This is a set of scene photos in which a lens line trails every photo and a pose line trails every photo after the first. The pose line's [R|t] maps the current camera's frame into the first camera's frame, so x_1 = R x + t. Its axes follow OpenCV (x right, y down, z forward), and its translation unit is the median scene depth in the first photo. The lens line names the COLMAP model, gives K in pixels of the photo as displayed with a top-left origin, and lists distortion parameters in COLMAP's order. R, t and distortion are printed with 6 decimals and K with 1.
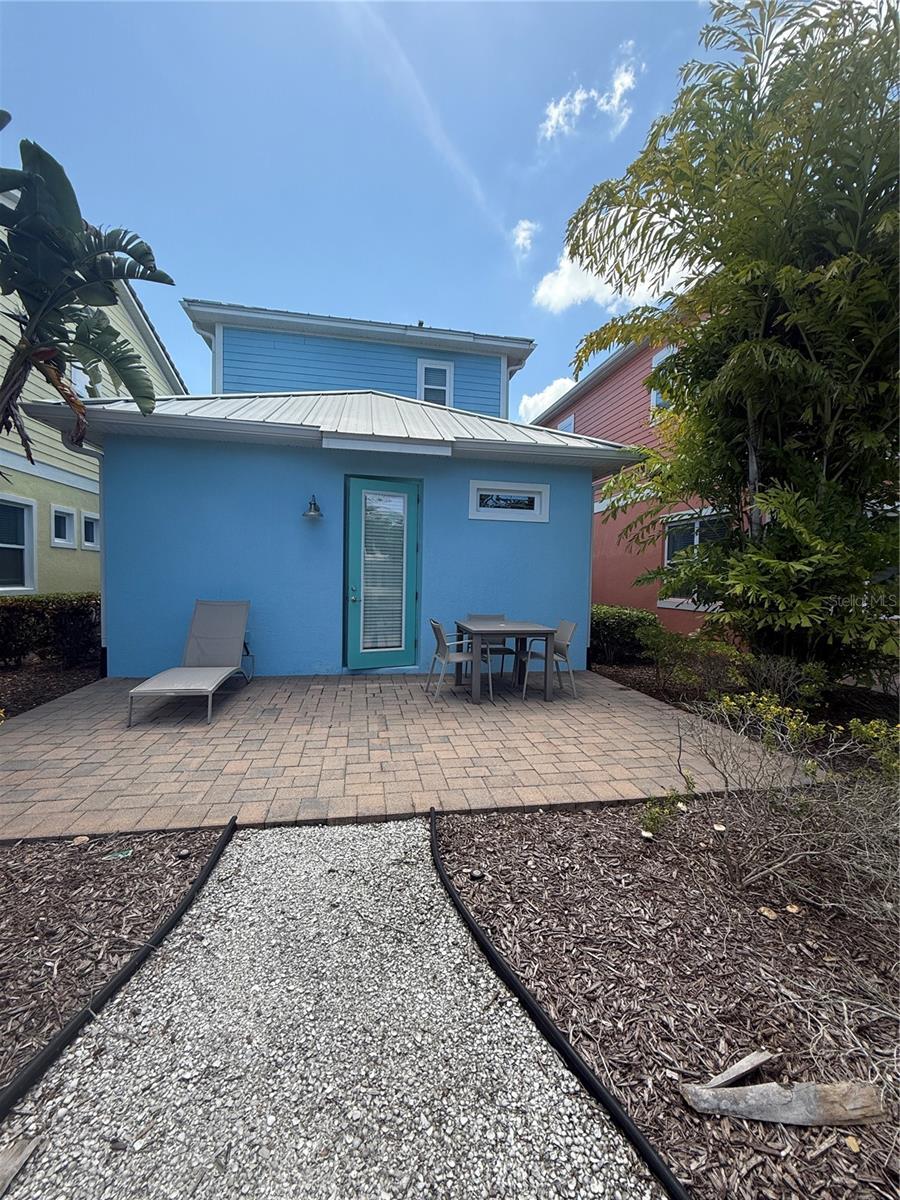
lens RADIAL K [[478.8, 0, 452.3], [0, 478.8, 601.1], [0, 0, 1]] dist [-0.001367, 0.000740]
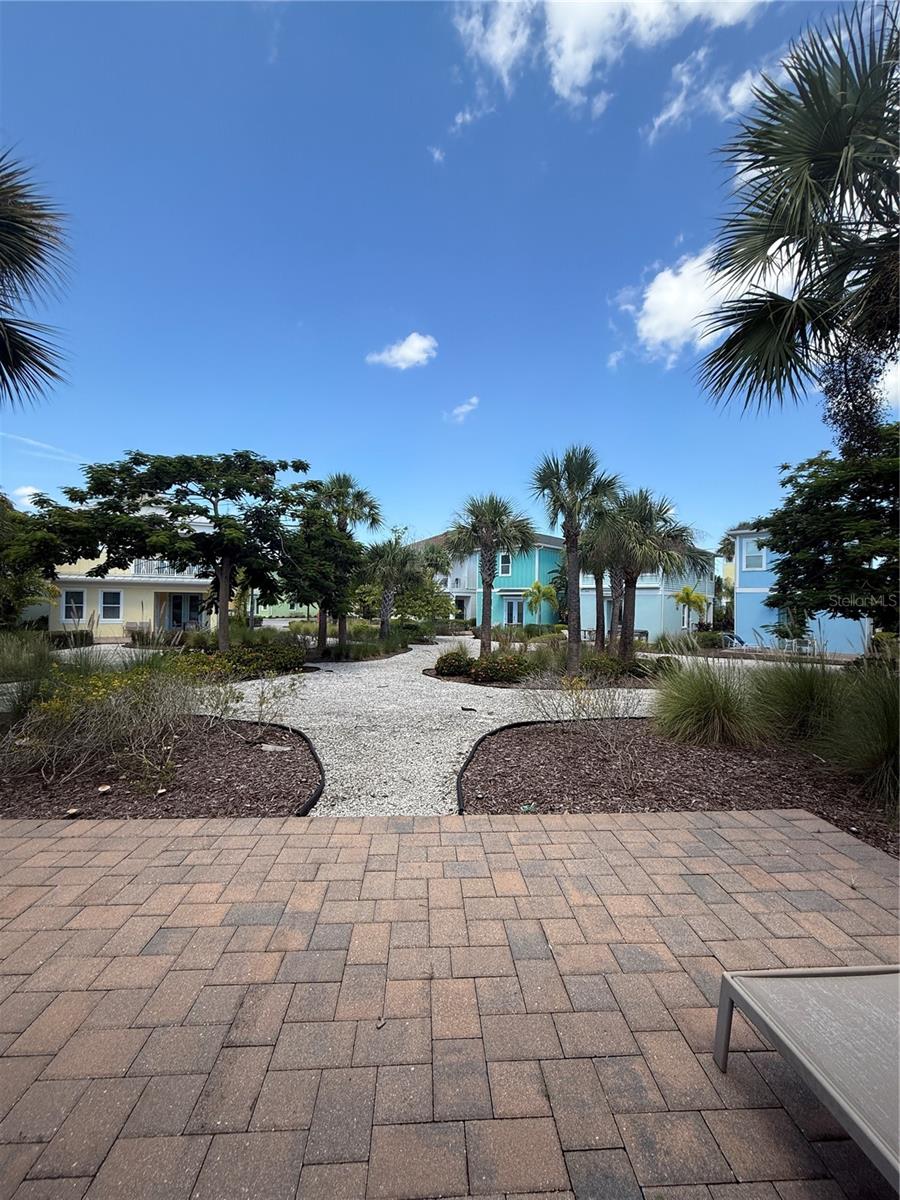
lens RADIAL K [[478.8, 0, 445.5], [0, 478.8, 600.0], [0, 0, 1]] dist [-0.001367, 0.000740]
pose [[-0.990004, -0.036630, 0.136199, -0.350033], [-0.030383, 0.998401, 0.047663, -0.092898], [-0.137727, 0.043049, -0.989534, 1.373329]]
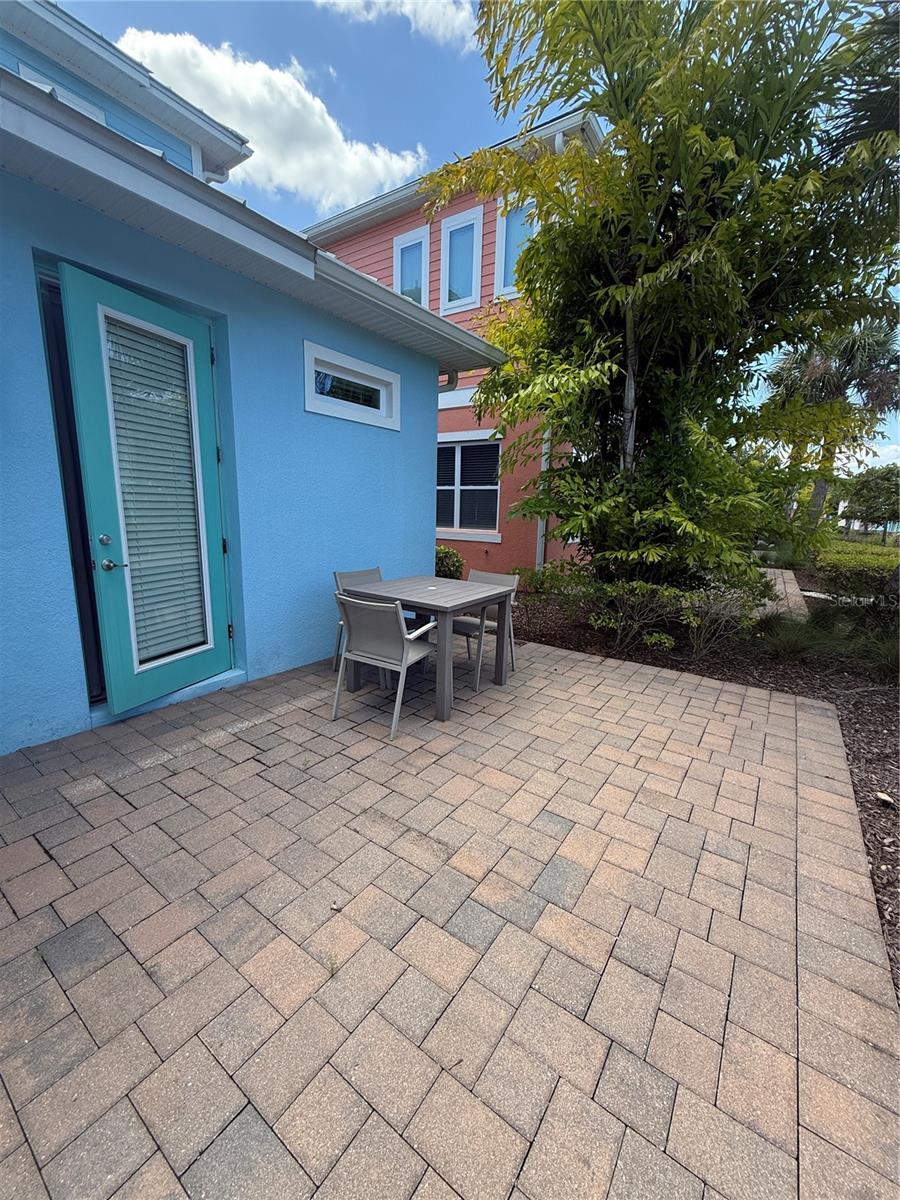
lens RADIAL K [[478.8, 0, 453.6], [0, 478.8, 597.0], [0, 0, 1]] dist [-0.001367, 0.000740]
pose [[0.716914, -0.132582, 0.684439, -0.430025], [0.025078, 0.986019, 0.164733, -0.059291], [-0.696711, -0.100935, 0.710216, 0.681554]]
